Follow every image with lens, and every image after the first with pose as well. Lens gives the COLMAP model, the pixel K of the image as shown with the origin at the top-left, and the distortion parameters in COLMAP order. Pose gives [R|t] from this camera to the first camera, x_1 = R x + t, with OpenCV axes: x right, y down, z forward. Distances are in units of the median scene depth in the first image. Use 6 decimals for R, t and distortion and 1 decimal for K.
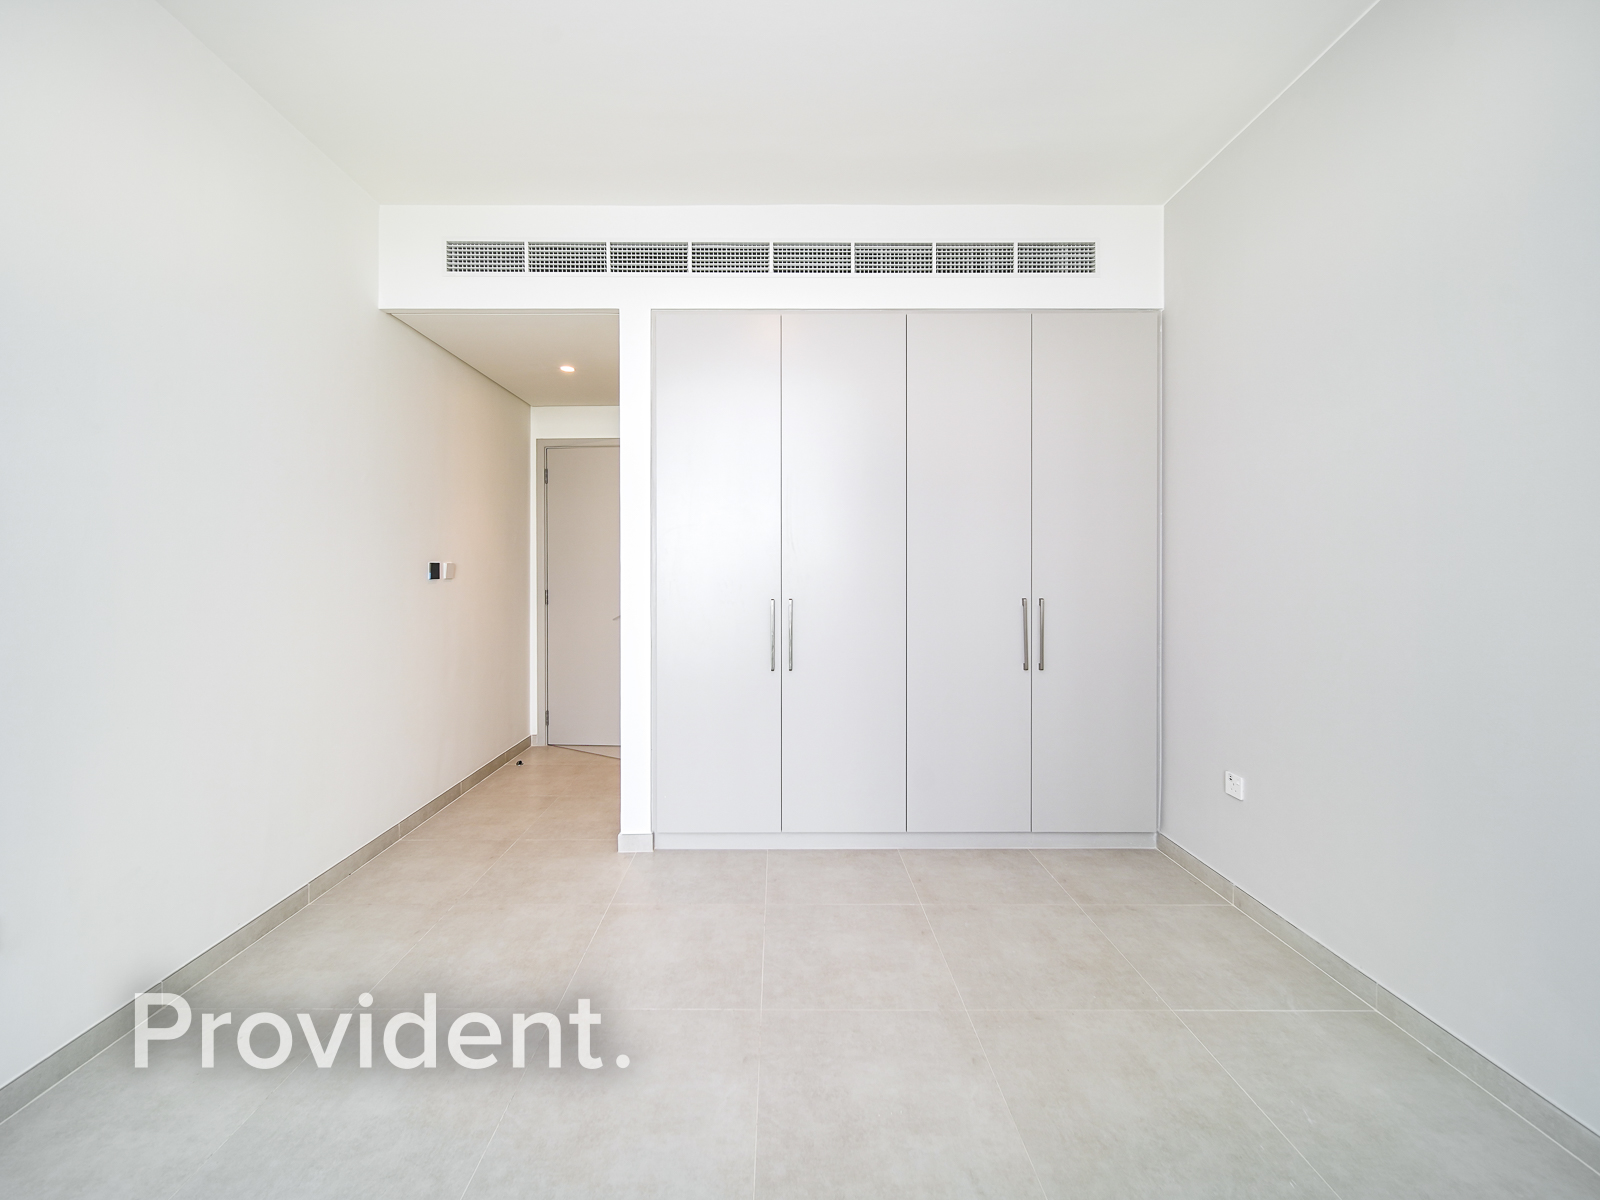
lens RADIAL K [[639.9, 0, 796.6], [0, 639.9, 576.1], [0, 0, 1]] dist [0.001458, 0.000067]
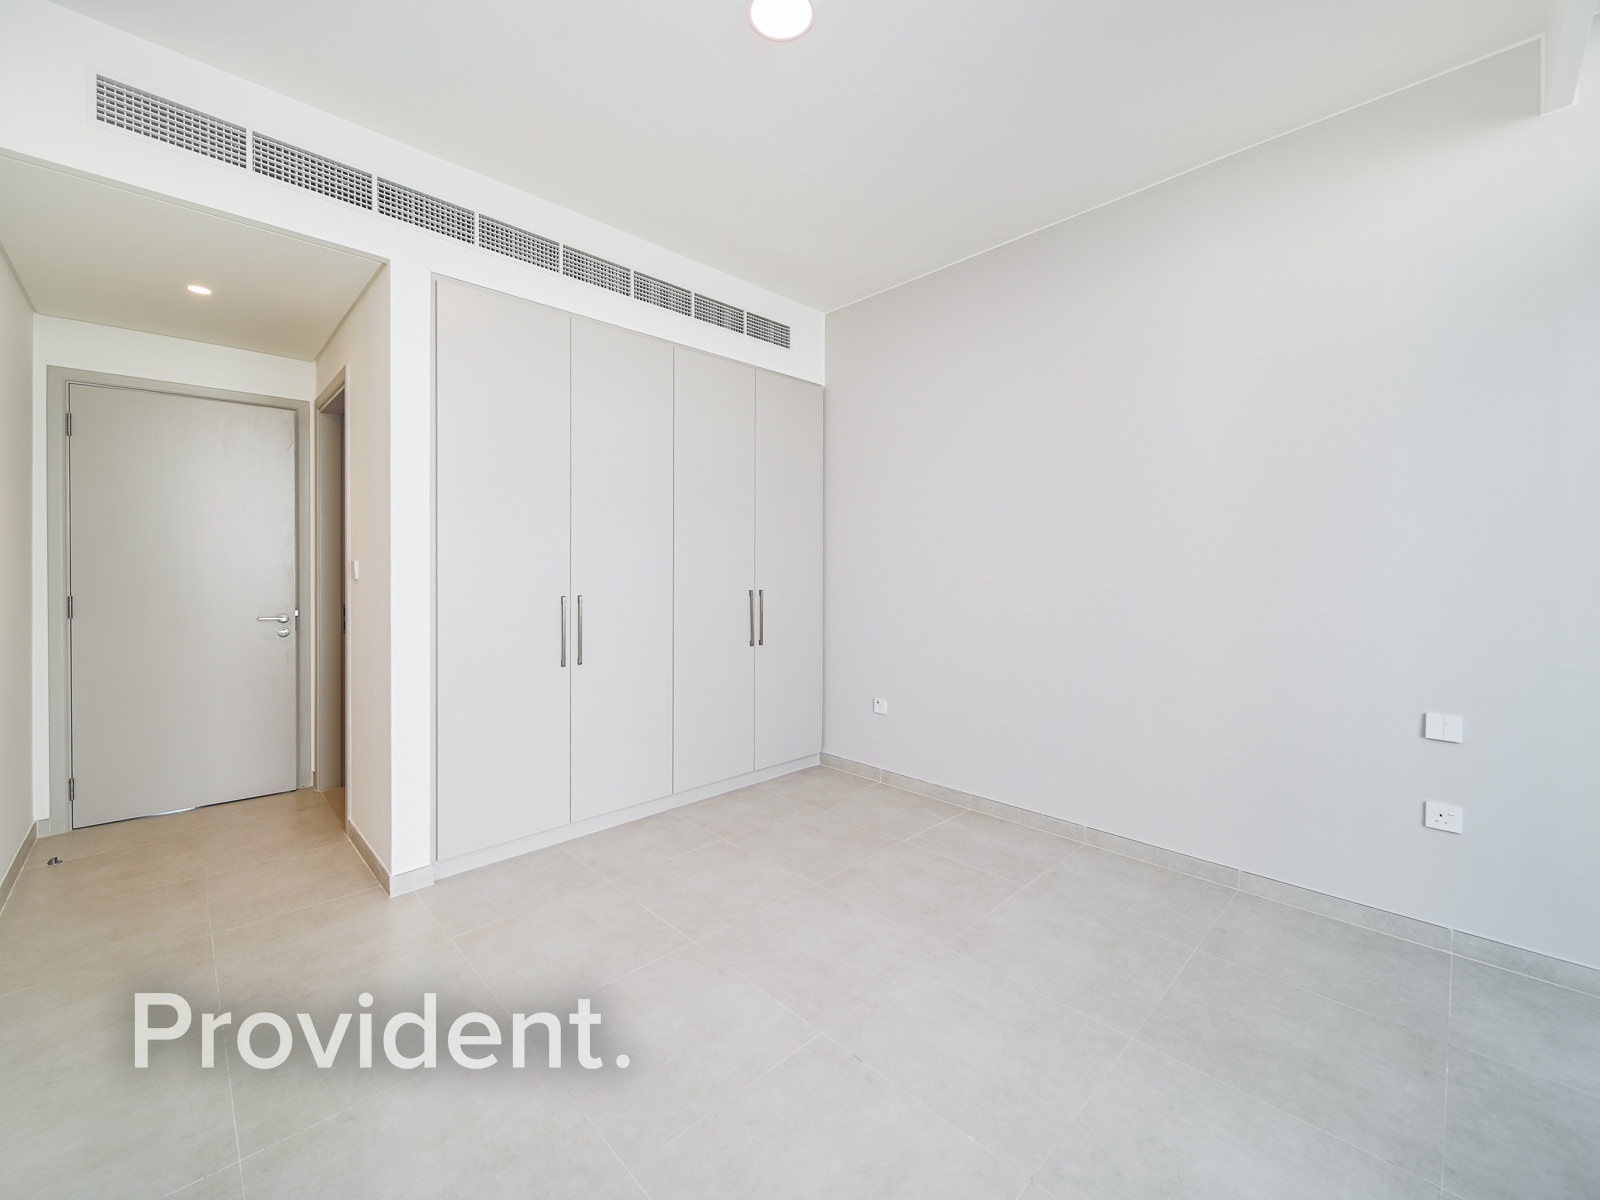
lens RADIAL K [[648.5, 0, 802.6], [0, 648.5, 583.4], [0, 0, 1]] dist [-0.000922, -0.000144]
pose [[0.715816, -0.011340, 0.698197, -0.474990], [0.001427, 0.999890, 0.014777, 0.000961], [-0.698288, -0.009581, 0.715753, -0.004262]]
